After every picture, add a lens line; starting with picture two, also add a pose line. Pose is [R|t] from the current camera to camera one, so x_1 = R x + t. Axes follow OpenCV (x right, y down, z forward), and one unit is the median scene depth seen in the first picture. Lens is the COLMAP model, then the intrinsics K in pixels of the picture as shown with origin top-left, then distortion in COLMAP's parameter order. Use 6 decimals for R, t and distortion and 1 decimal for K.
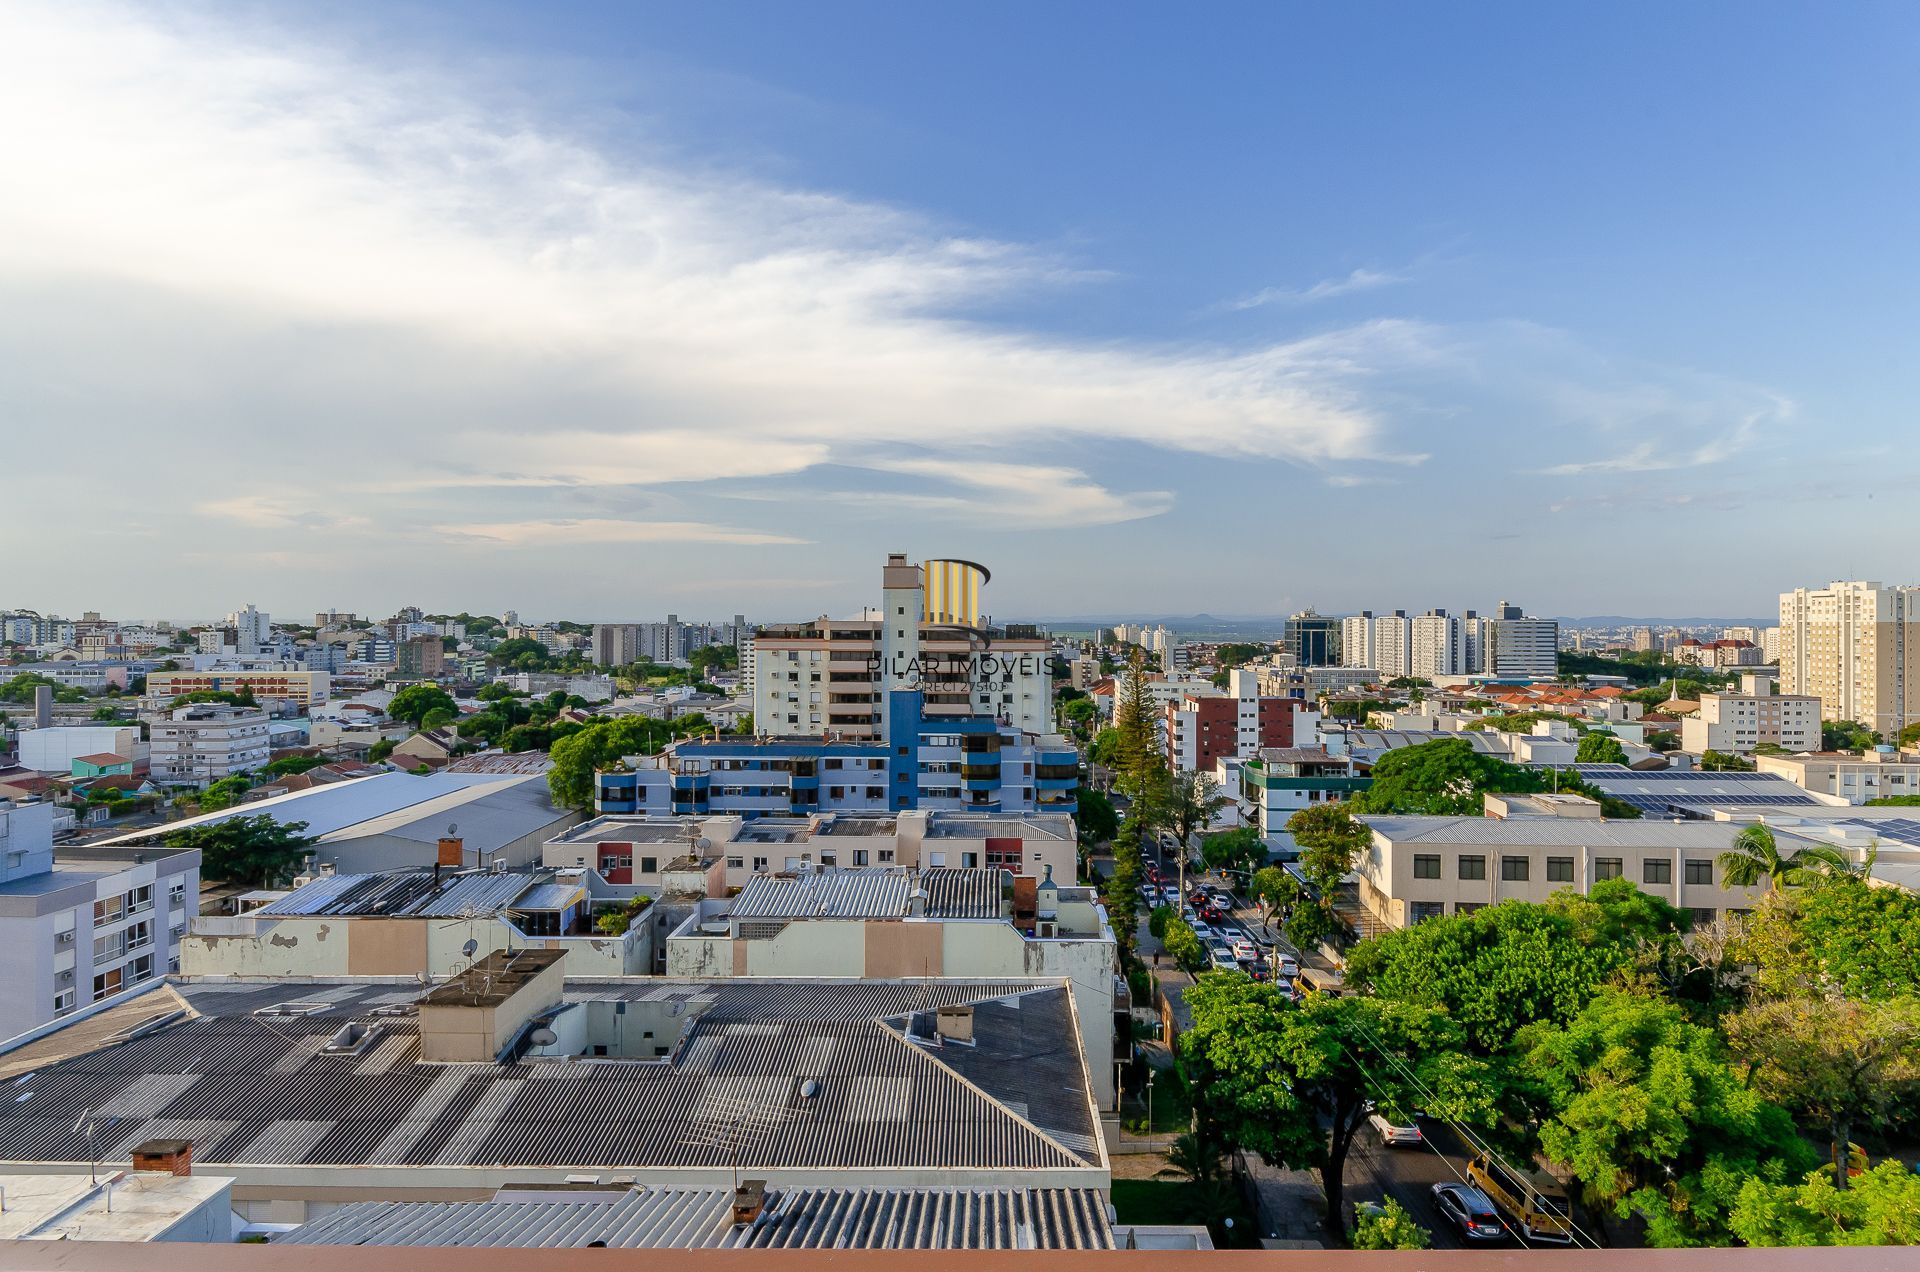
lens RADIAL K [[877.3, 0, 968.8], [0, 877.3, 572.6], [0, 0, 1]] dist [-0.002663, -0.000668]
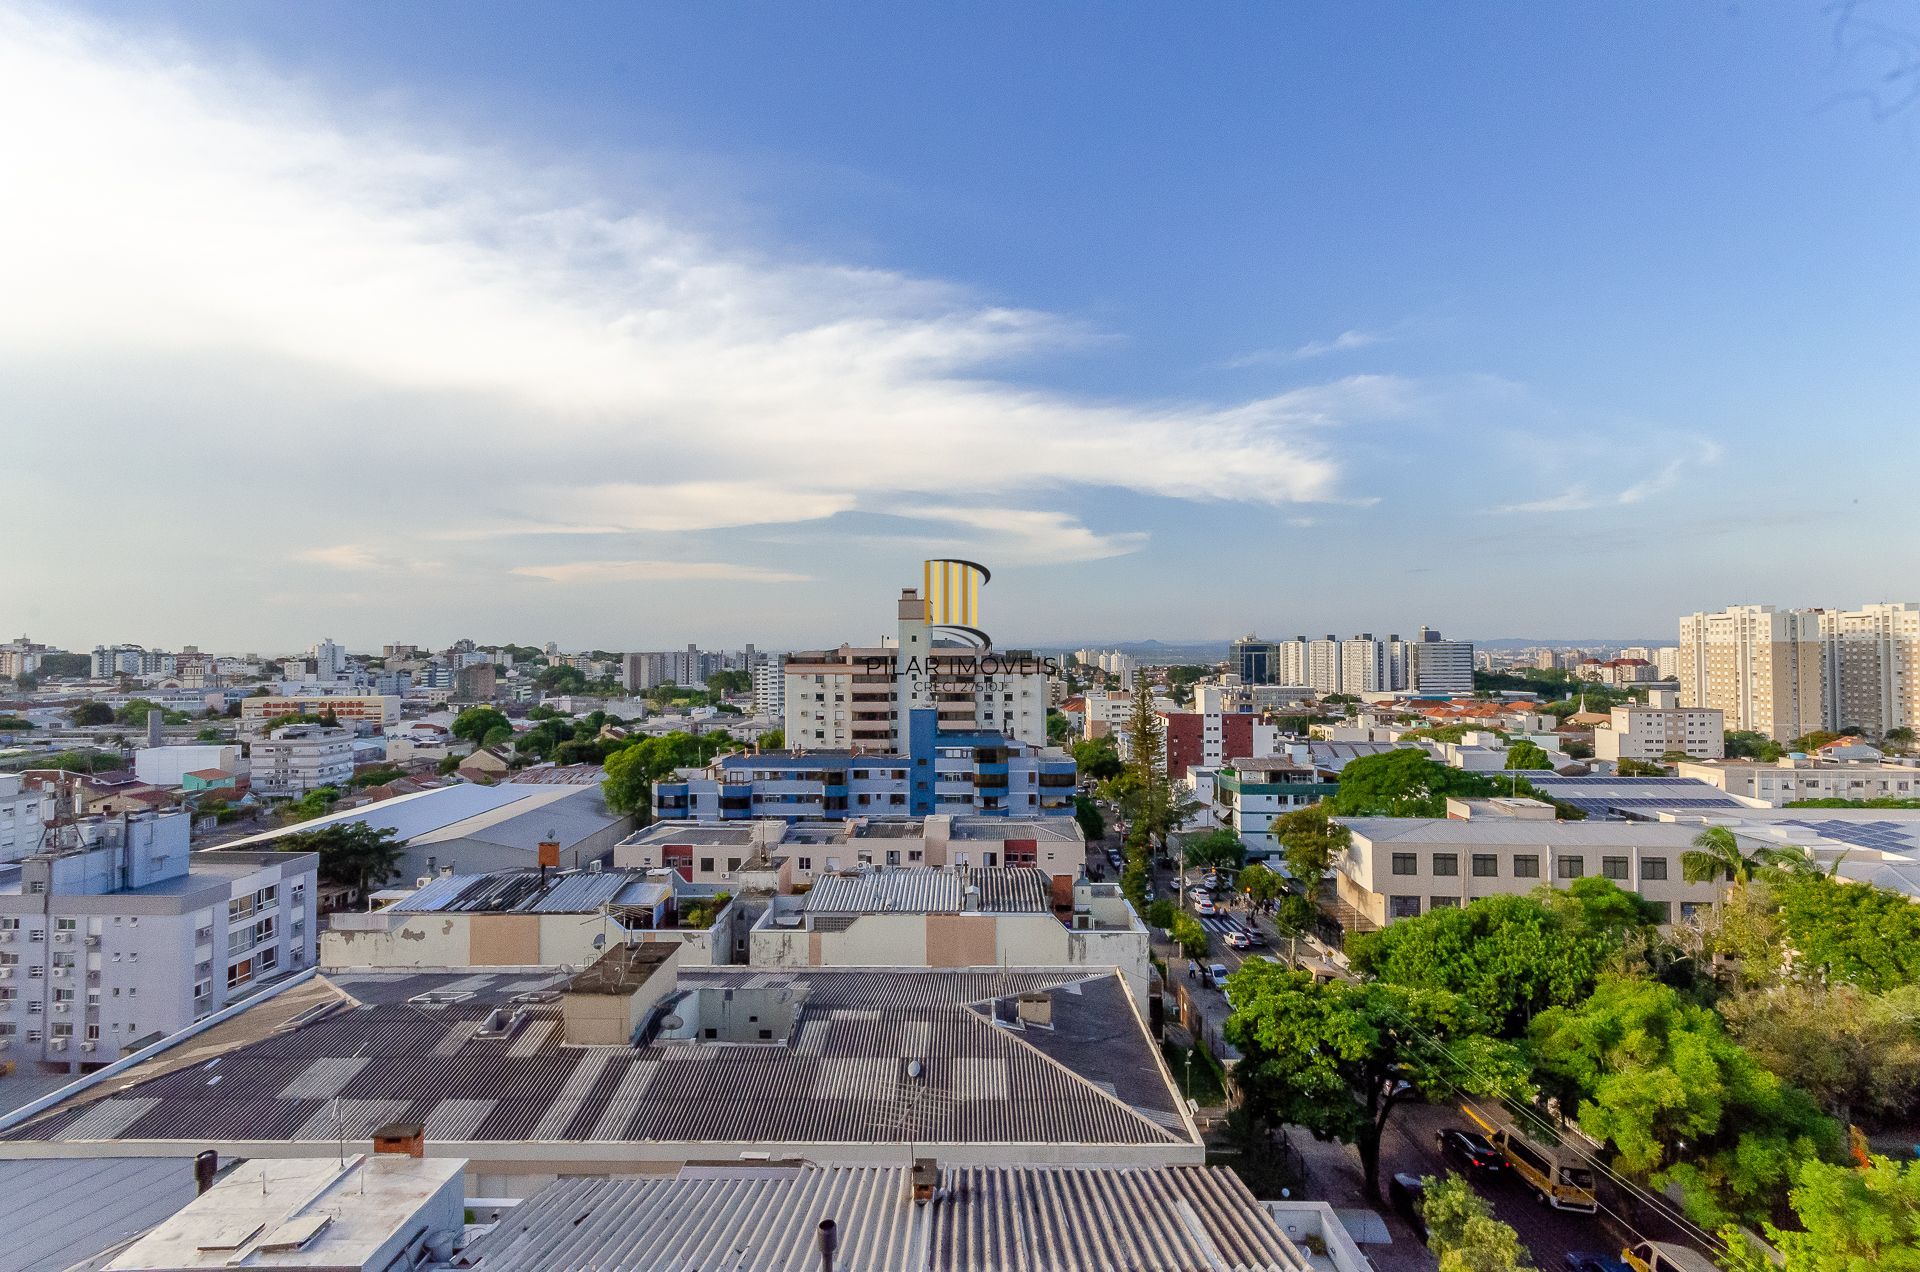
lens RADIAL K [[757.8, 0, 889.0], [0, 757.8, 600.3], [0, 0, 1]] dist [0.002728, 0.000589]
pose [[0.999855, -0.009003, -0.014476, -0.102544], [0.008904, 0.999937, -0.006860, -0.000140], [0.014537, 0.006730, 0.999872, 0.016279]]
